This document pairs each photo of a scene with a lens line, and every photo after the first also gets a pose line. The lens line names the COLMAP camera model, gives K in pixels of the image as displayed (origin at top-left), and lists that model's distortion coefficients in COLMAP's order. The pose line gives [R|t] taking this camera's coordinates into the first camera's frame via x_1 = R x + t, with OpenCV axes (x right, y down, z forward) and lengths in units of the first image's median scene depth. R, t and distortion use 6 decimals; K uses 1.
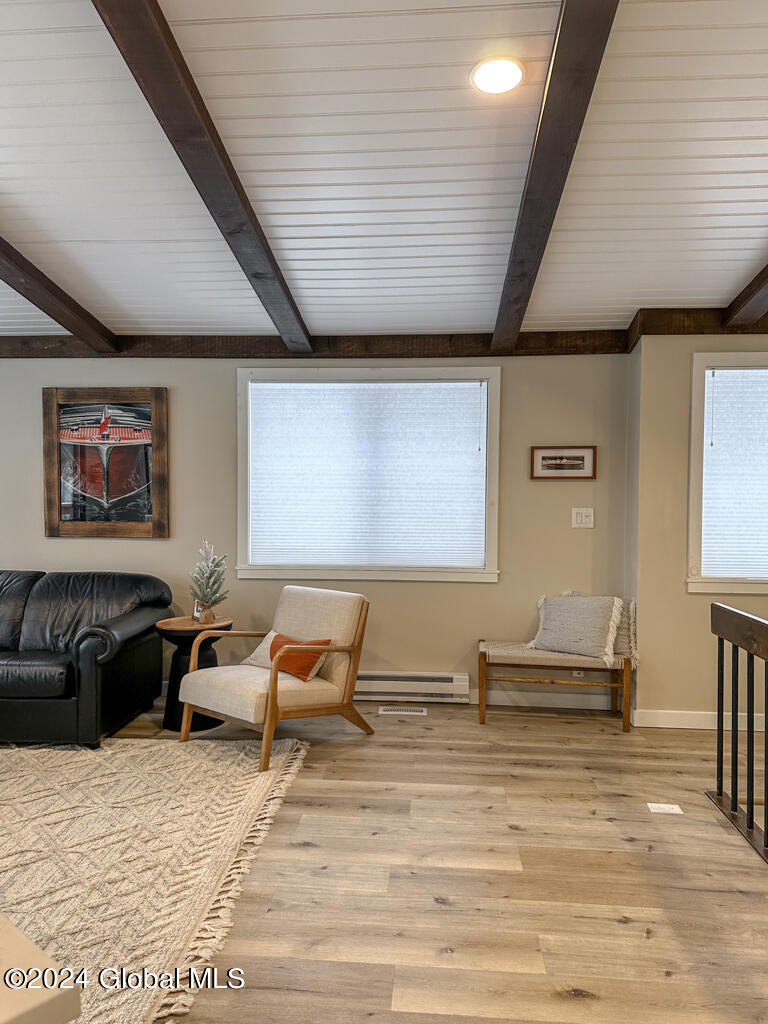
lens RADIAL K [[725.8, 0, 384.0], [0, 725.8, 512.0], [0, 0, 1]] dist [0.065352, -0.077364]
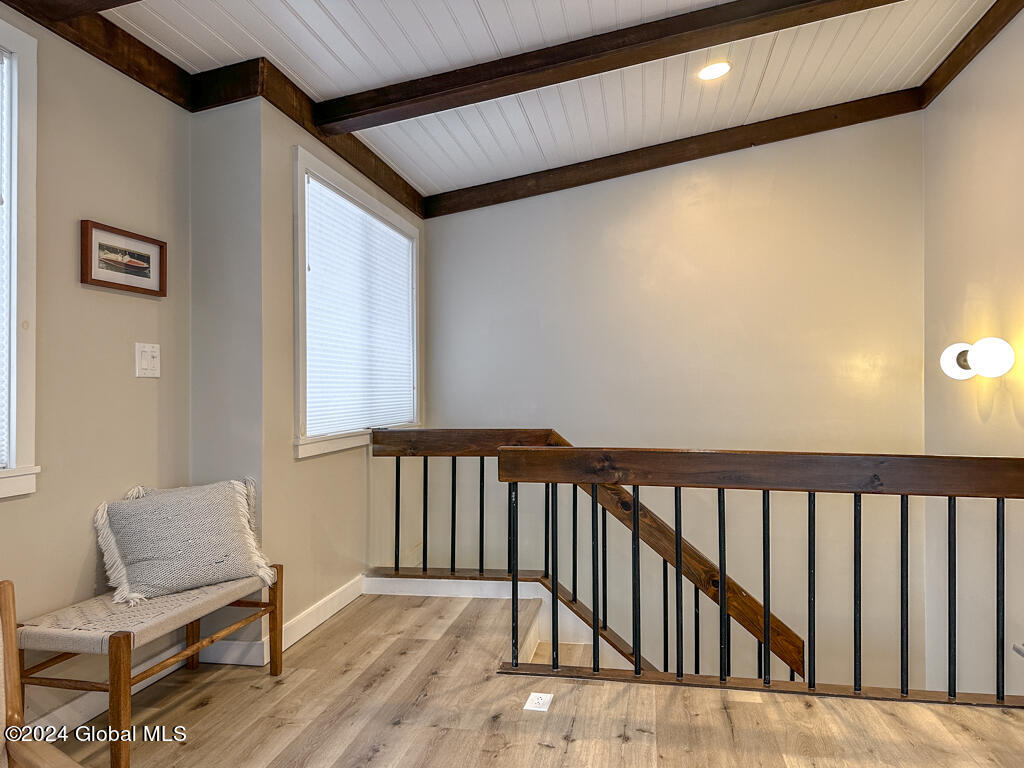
lens RADIAL K [[730.6, 0, 530.3], [0, 730.6, 385.4], [0, 0, 1]] dist [0.046431, -0.083706]
pose [[0.080535, -0.002104, 0.996750, -0.294590], [0.026611, 0.999646, -0.000040, 0.036670], [-0.996397, 0.026527, 0.080562, 0.641566]]
